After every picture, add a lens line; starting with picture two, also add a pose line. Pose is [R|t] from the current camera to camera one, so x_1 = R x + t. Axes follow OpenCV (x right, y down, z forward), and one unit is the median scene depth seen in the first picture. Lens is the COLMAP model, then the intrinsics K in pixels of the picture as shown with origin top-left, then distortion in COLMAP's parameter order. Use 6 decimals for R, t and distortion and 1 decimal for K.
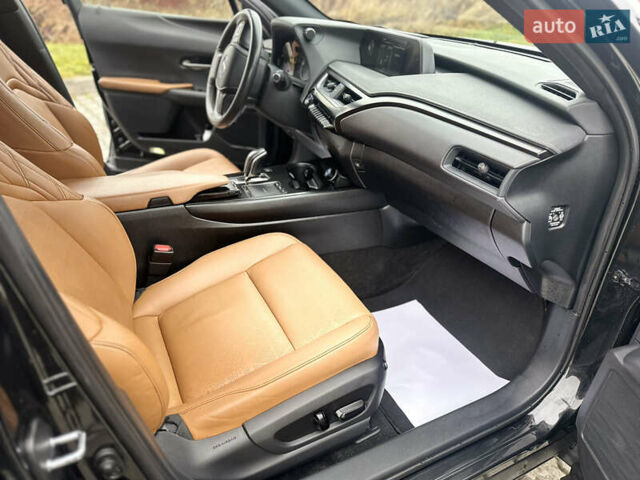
lens RADIAL K [[449.0, 0, 323.2], [0, 449.0, 239.3], [0, 0, 1]] dist [0.098800, -0.156424]
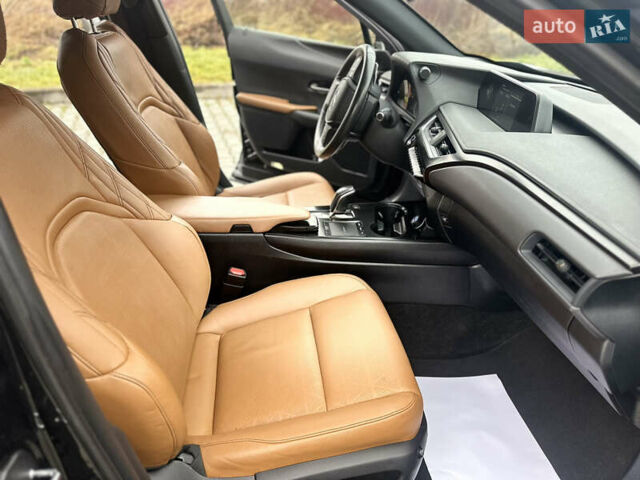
lens RADIAL K [[447.2, 0, 320.0], [0, 447.2, 240.0], [0, 0, 1]] dist [0.093161, -0.138943]
pose [[0.945441, 0.166267, -0.280171, 0.092930], [-0.170840, 0.985265, 0.008203, -0.080403], [0.277406, 0.040109, 0.959915, 0.041242]]
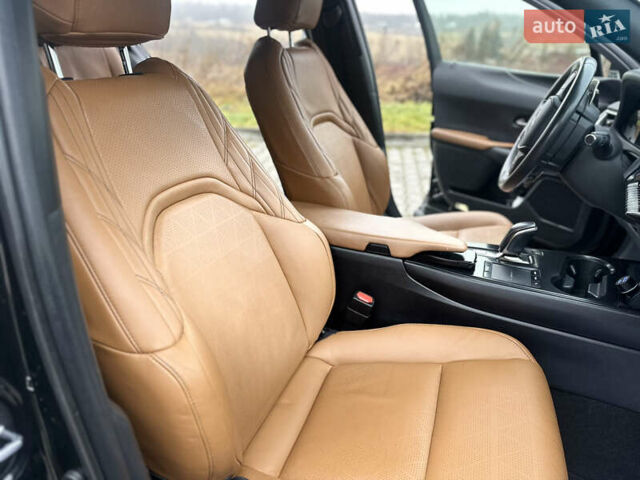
lens RADIAL K [[449.0, 0, 323.2], [0, 449.0, 239.3], [0, 0, 1]] dist [0.098800, -0.156424]
pose [[0.701256, 0.262051, -0.663000, 0.129239], [-0.350134, 0.936700, -0.000106, -0.051516], [0.621005, 0.232213, 0.748619, 0.213460]]
